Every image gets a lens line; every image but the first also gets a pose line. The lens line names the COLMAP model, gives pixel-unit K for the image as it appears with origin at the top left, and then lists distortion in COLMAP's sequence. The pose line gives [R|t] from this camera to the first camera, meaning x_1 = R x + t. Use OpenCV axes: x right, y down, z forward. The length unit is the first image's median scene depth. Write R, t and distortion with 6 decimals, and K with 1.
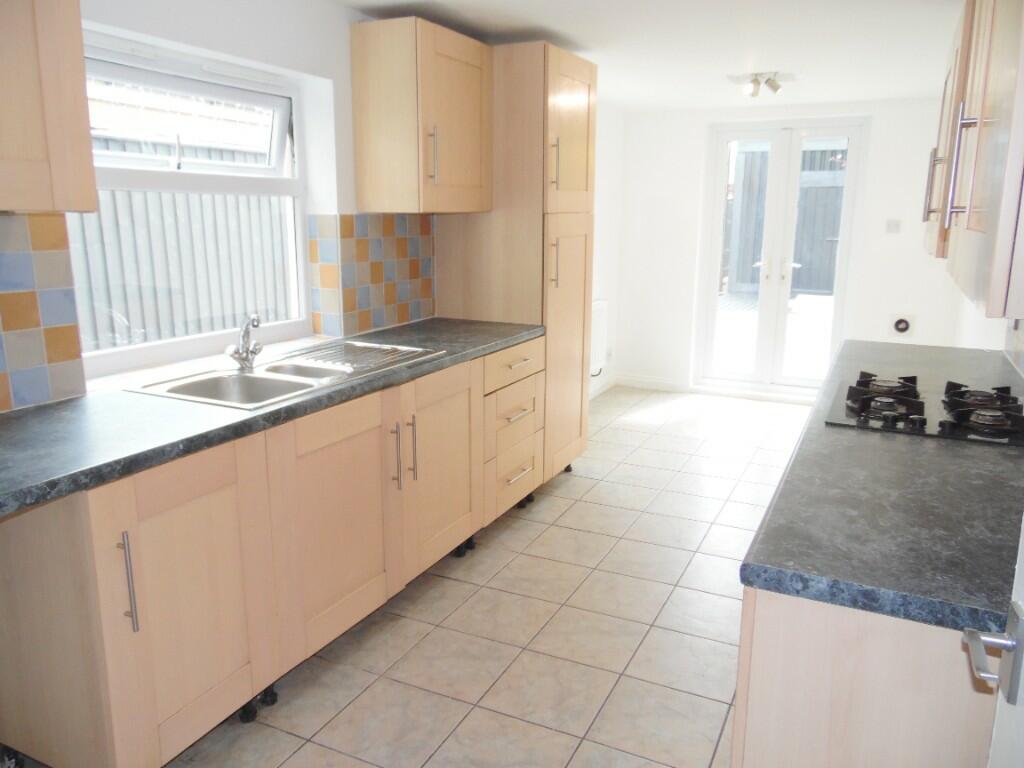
lens RADIAL K [[765.4, 0, 513.8], [0, 765.4, 376.6], [0, 0, 1]] dist [-0.020827, 0.049877]
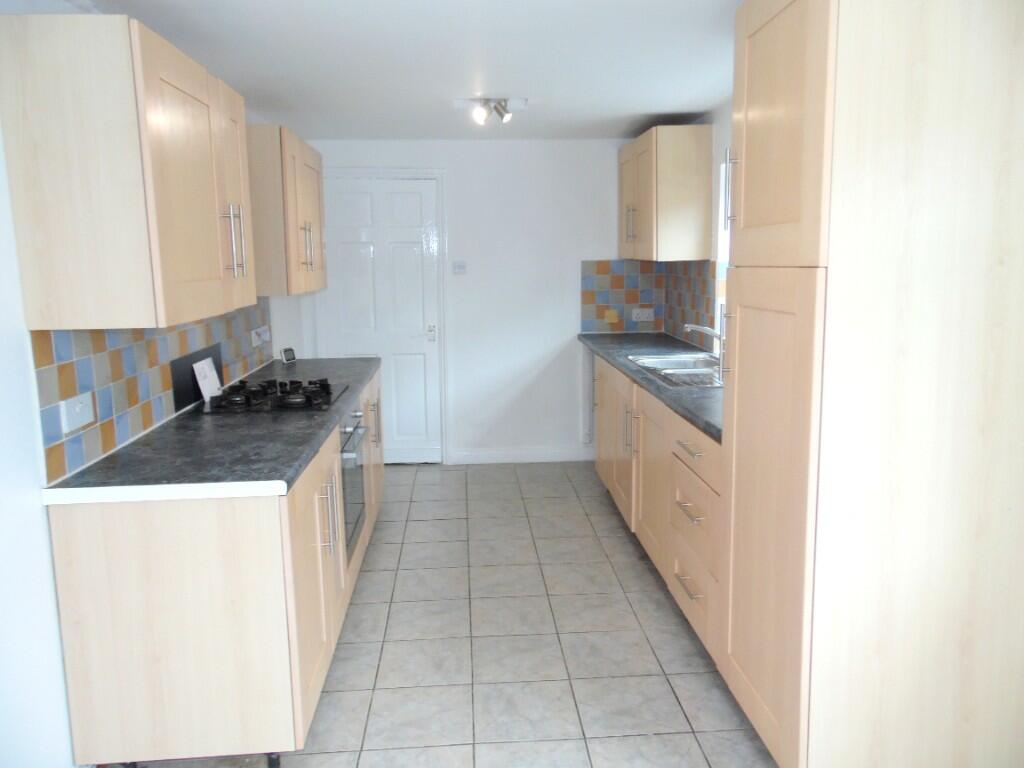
lens RADIAL K [[765.4, 0, 511.0], [0, 765.4, 381.7], [0, 0, 1]] dist [-0.020827, 0.049877]
pose [[-0.866280, 0.085153, -0.492247, 0.757392], [-0.097177, 0.937818, 0.333249, -0.446033], [0.490015, 0.336522, -0.804138, 2.075044]]
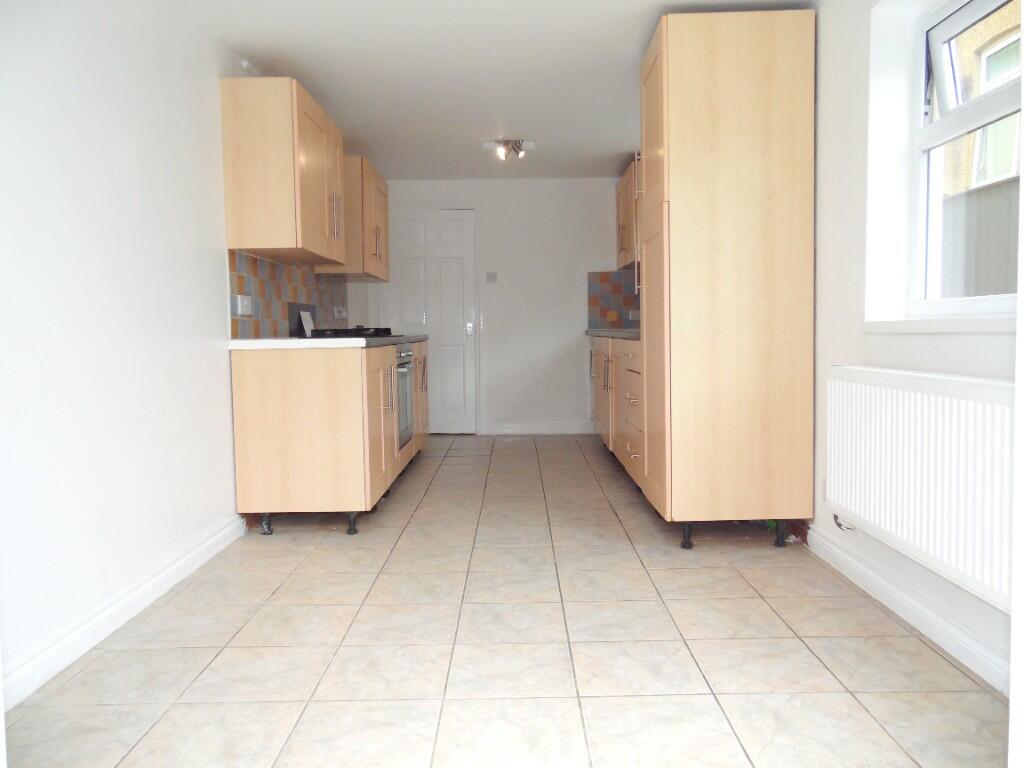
lens RADIAL K [[765.4, 0, 512.1], [0, 765.4, 382.3], [0, 0, 1]] dist [-0.020827, 0.049877]
pose [[-0.898548, 0.034456, -0.437520, 0.883668], [-0.084655, 0.964584, 0.249823, -0.377039], [0.430633, 0.261517, -0.863808, 2.476913]]
